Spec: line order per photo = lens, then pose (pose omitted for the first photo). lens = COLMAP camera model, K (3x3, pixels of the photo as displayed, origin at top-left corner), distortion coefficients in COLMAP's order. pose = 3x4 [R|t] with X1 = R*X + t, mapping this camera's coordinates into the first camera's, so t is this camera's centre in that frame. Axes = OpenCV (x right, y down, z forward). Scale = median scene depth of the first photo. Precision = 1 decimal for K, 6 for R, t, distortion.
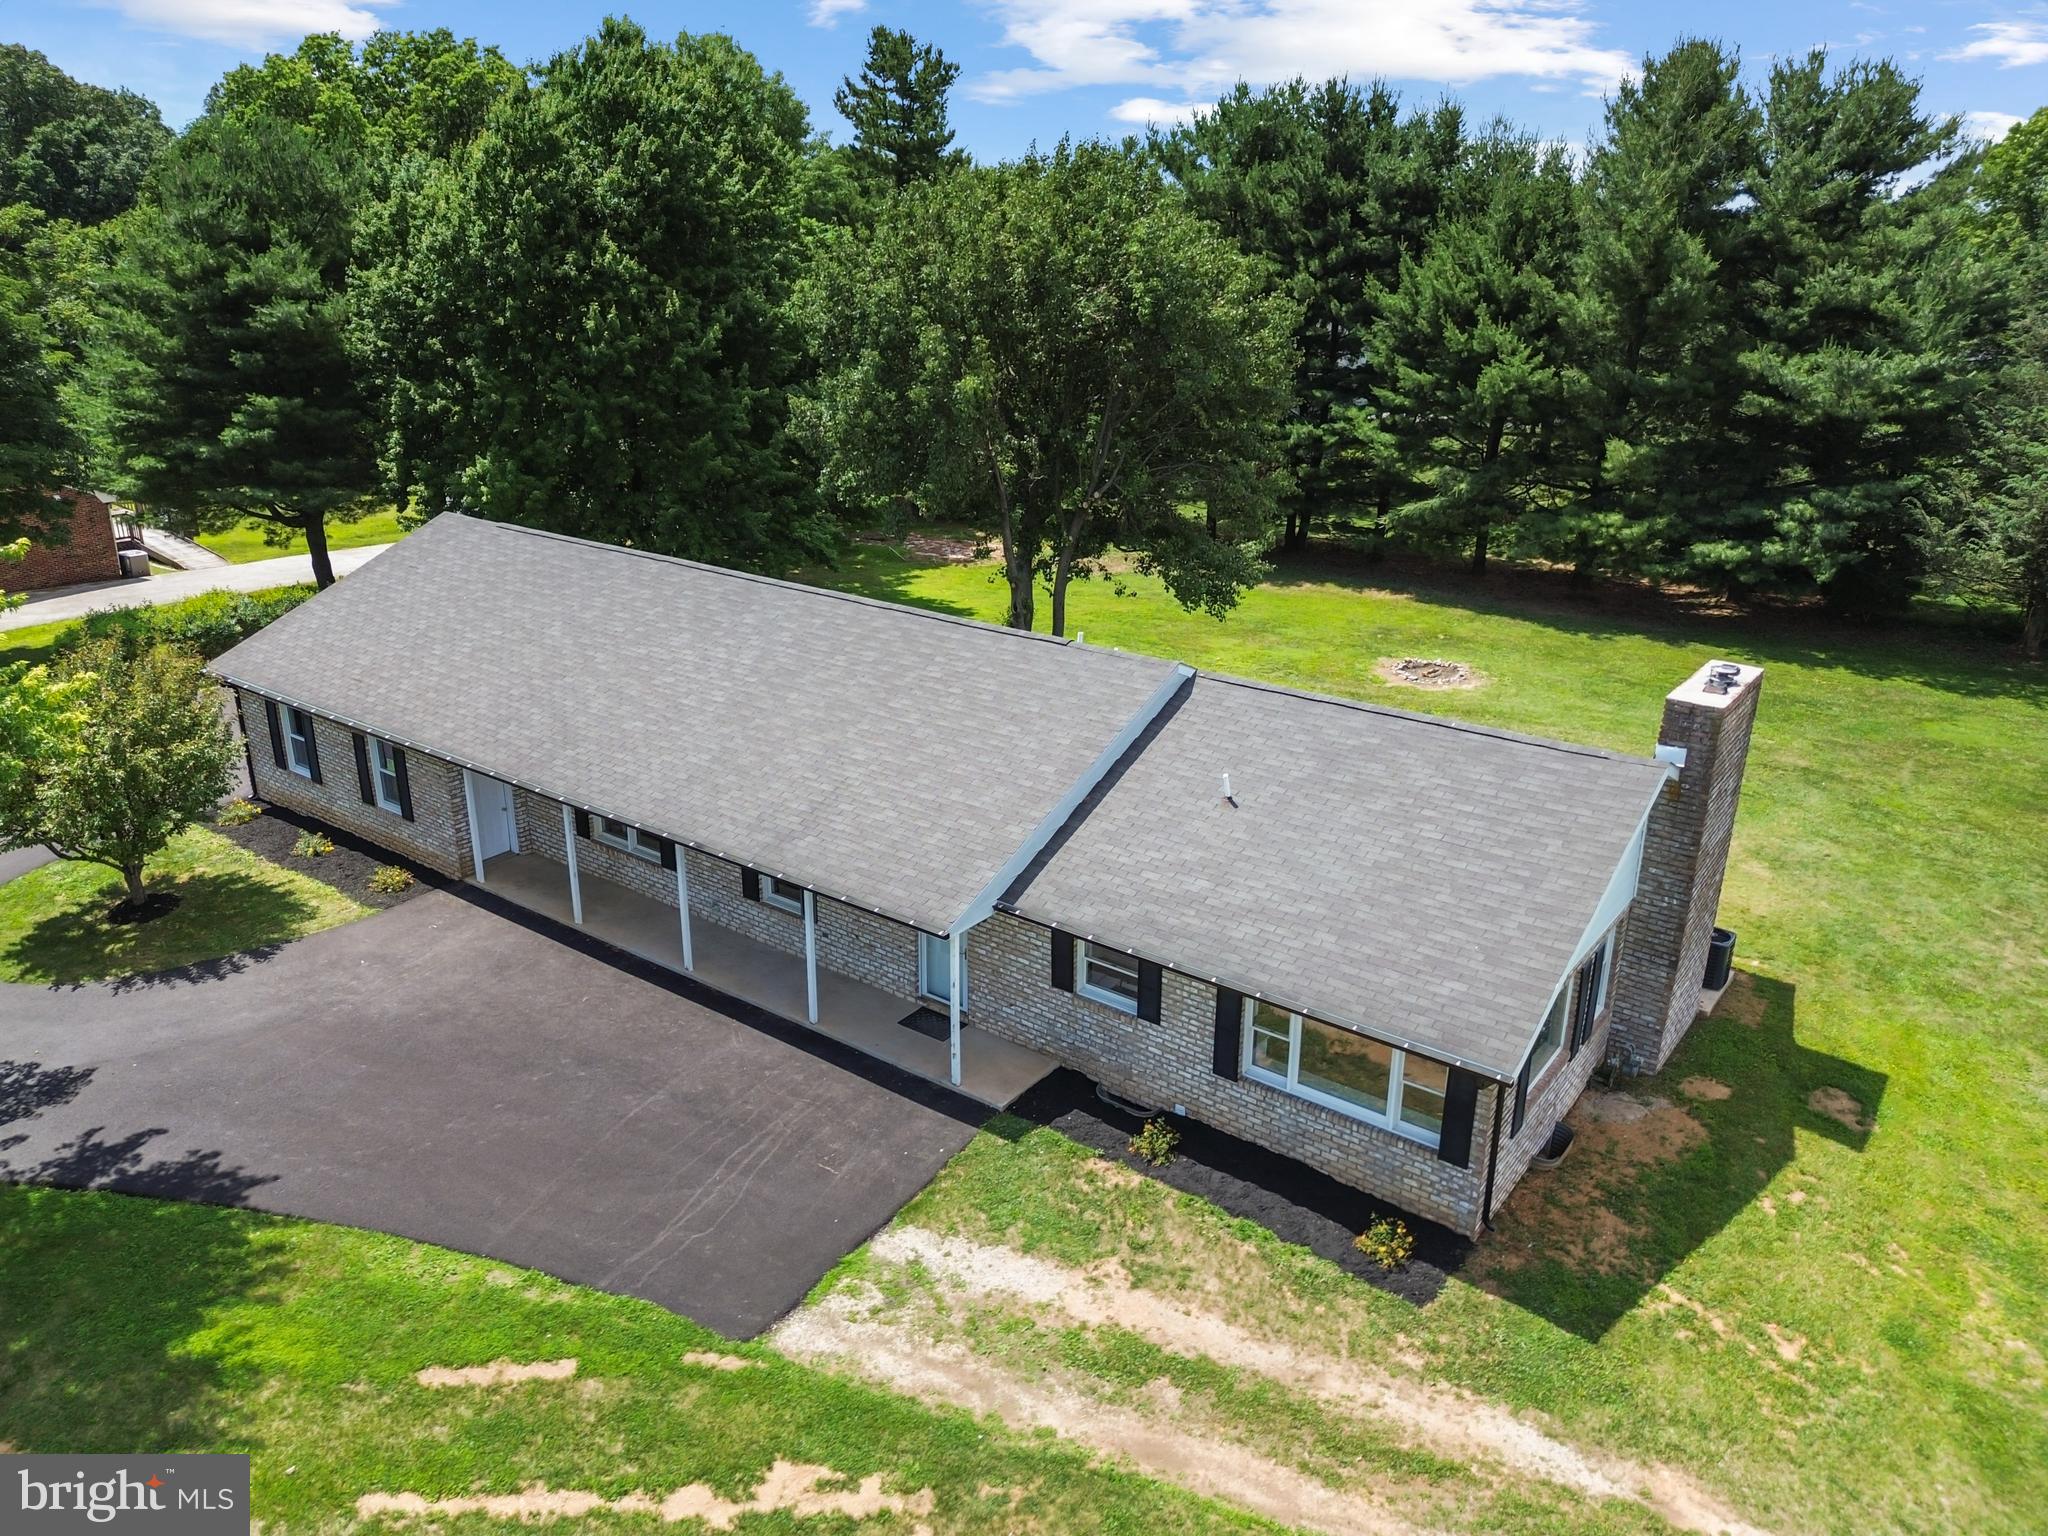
lens RADIAL K [[1450.2, 0, 1025.7], [0, 1450.2, 760.0], [0, 0, 1]] dist [0.073974, -0.064968]
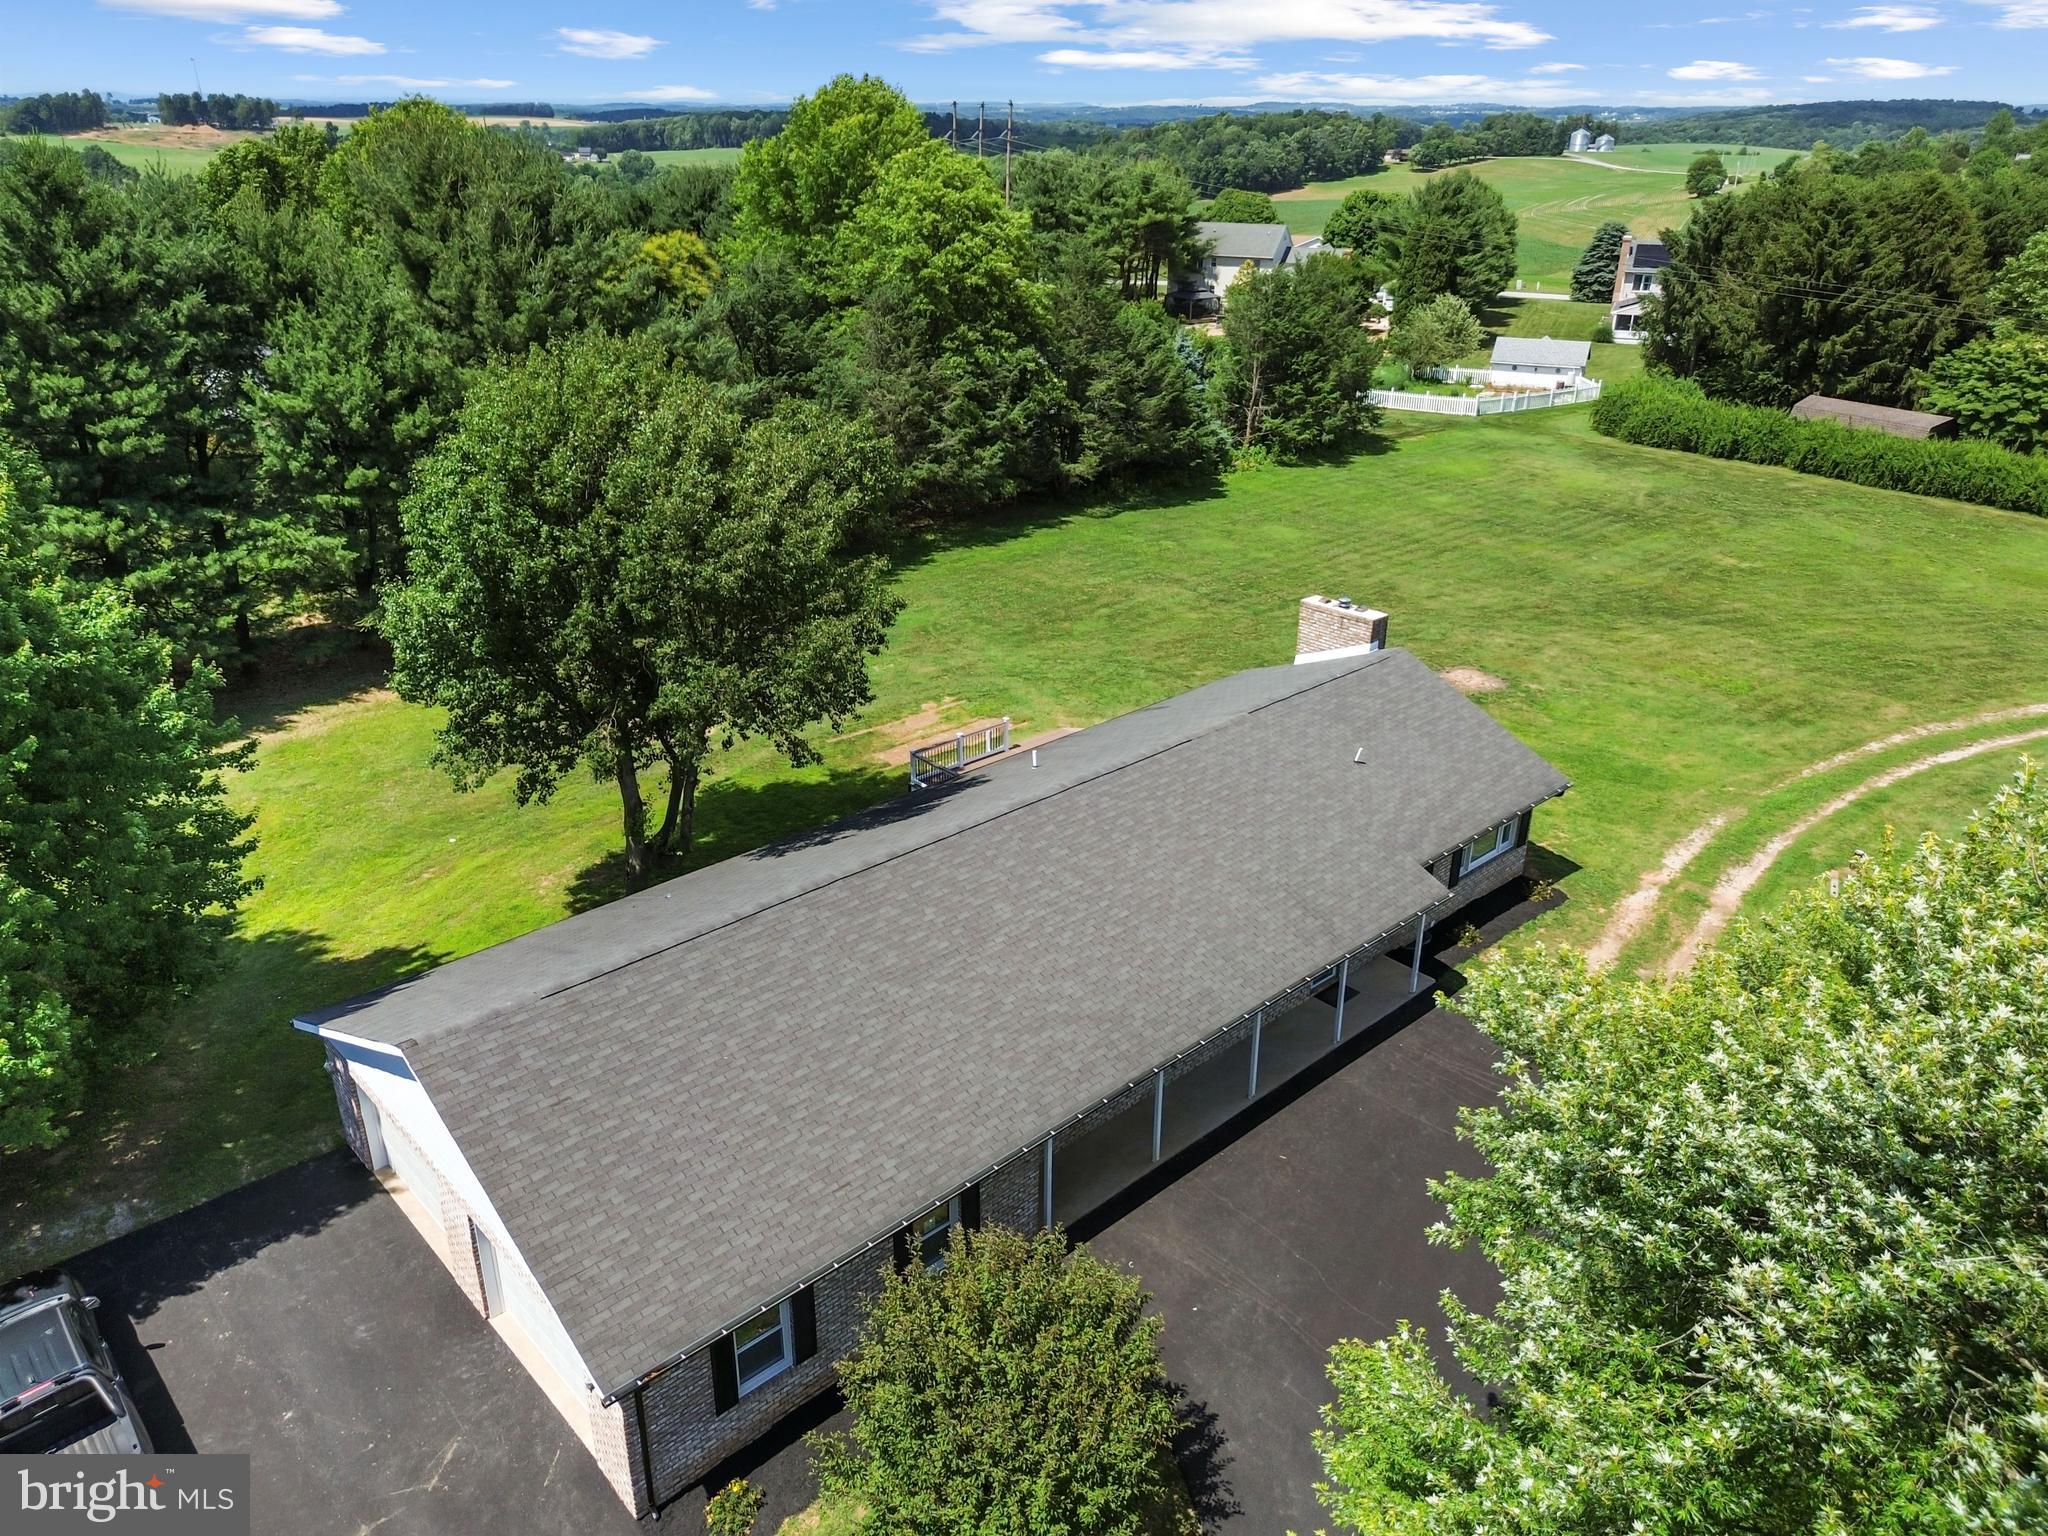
lens RADIAL K [[1450.2, 0, 1025.7], [0, 1450.2, 760.0], [0, 0, 1]] dist [0.073974, -0.064968]
pose [[0.183750, -0.409582, 0.893576, -1.514294], [0.332558, 0.881352, 0.335594, -0.704850], [-0.925009, 0.235501, 0.298158, 0.904795]]
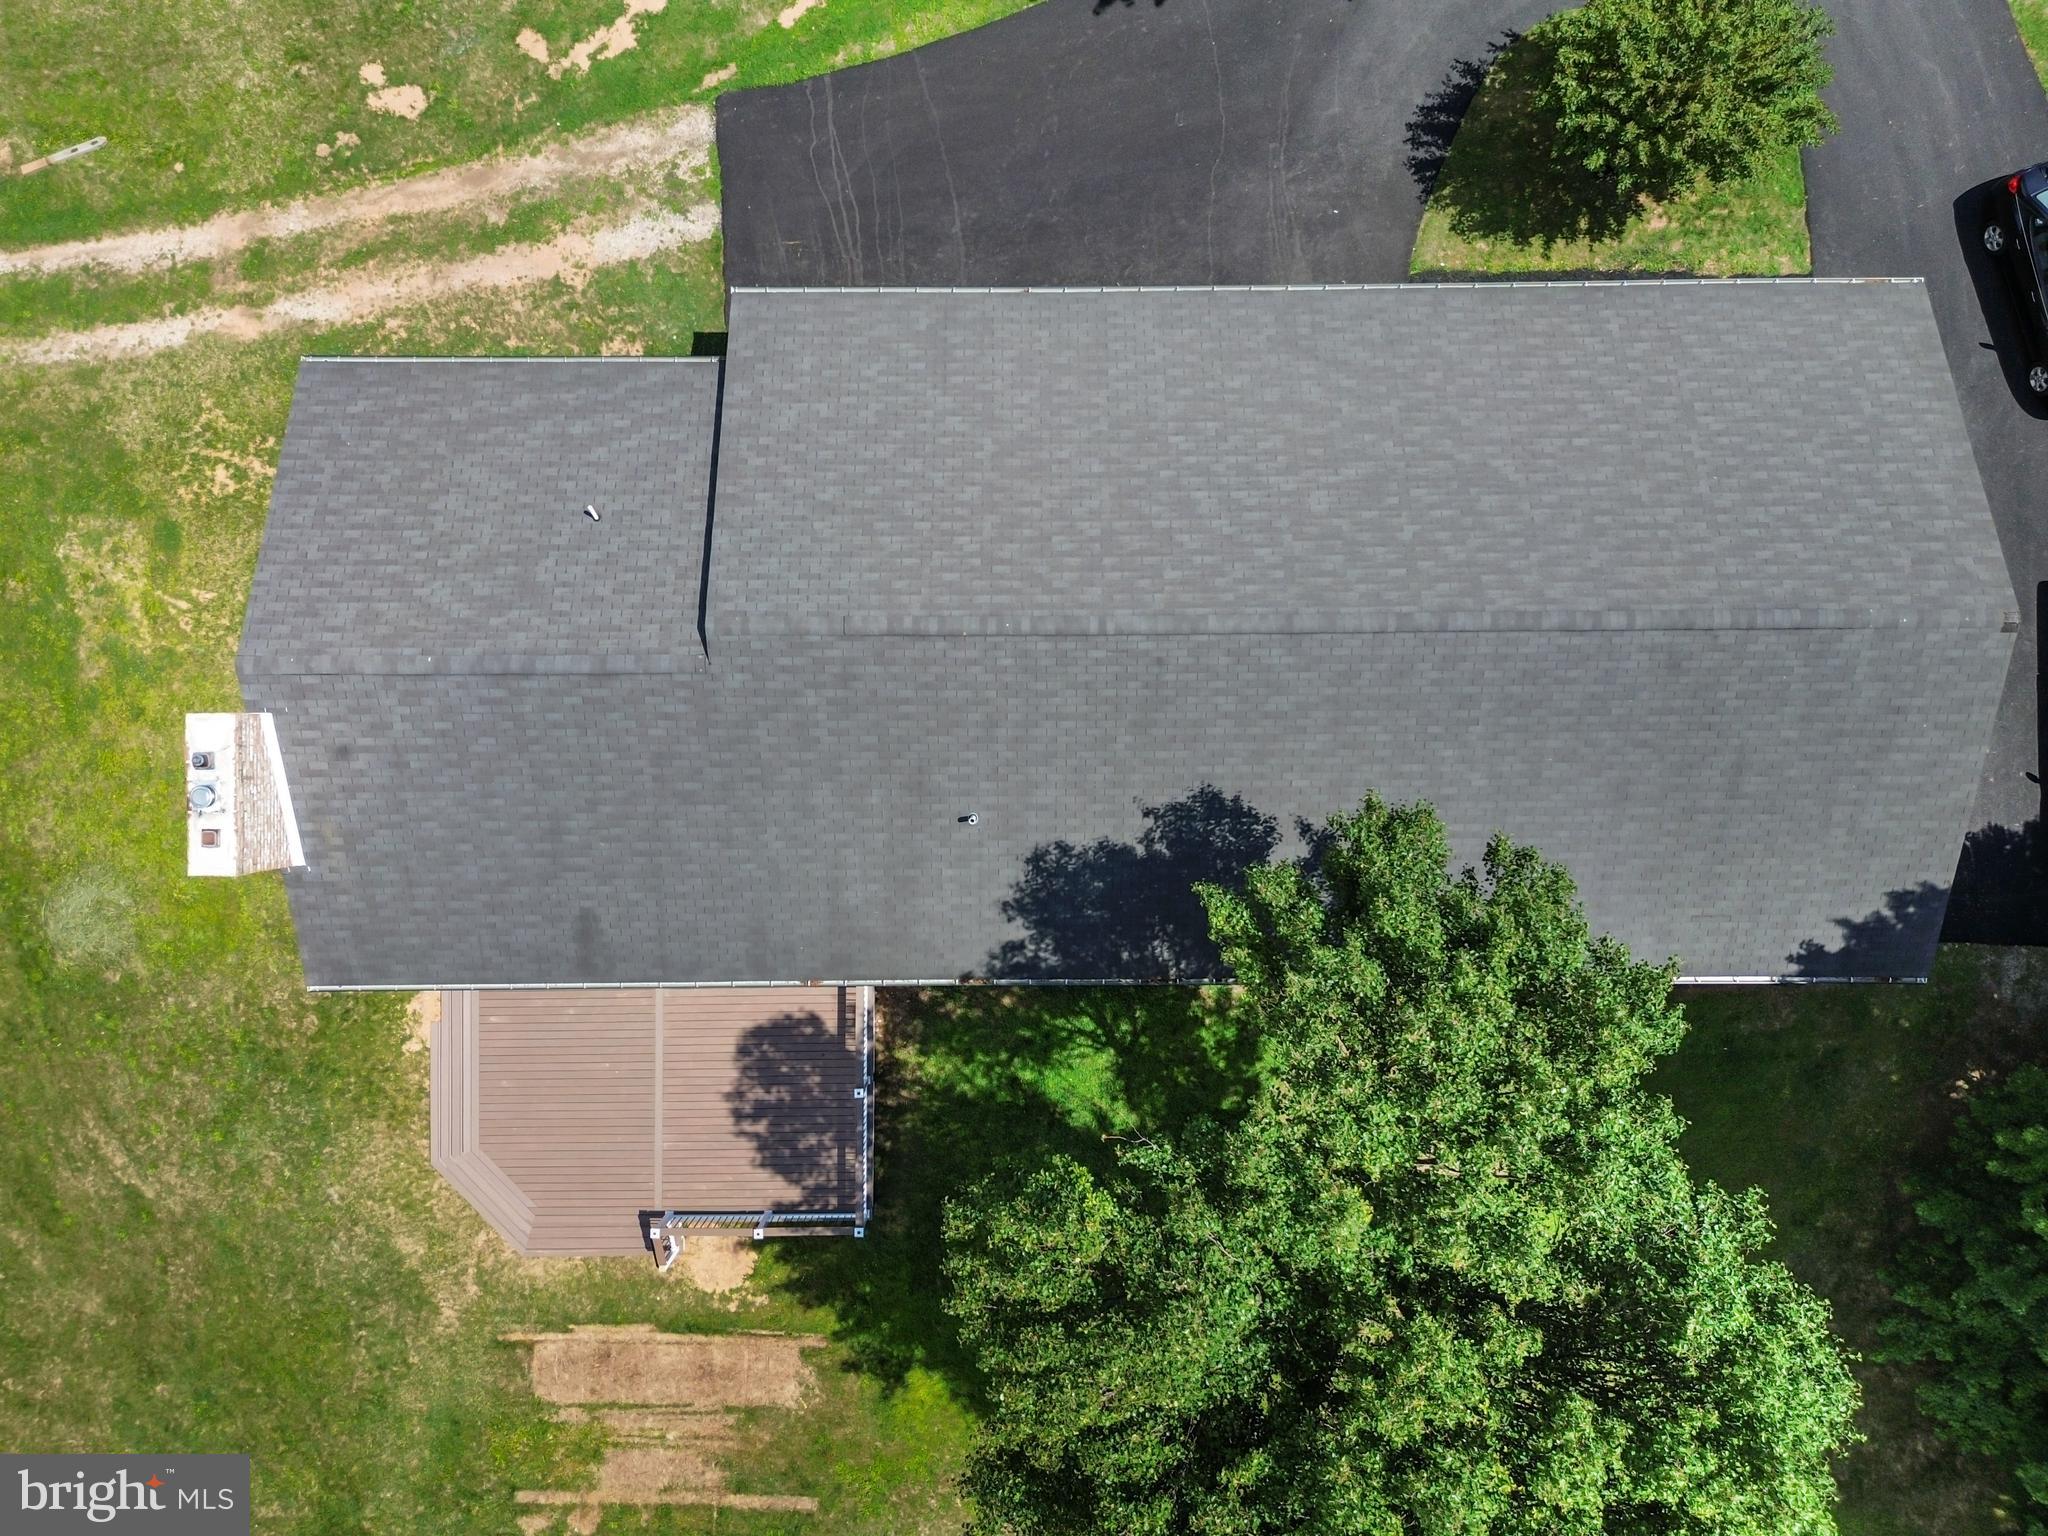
lens RADIAL K [[1464.0, 0, 1024.0], [0, 1464.0, 768.0], [0, 0, 1]] dist [0.039495, -0.026915]
pose [[-0.797158, 0.603680, -0.010460, 0.007760], [-0.217983, -0.271603, 0.937398, -1.227497], [0.563048, 0.749534, 0.348103, 0.993541]]
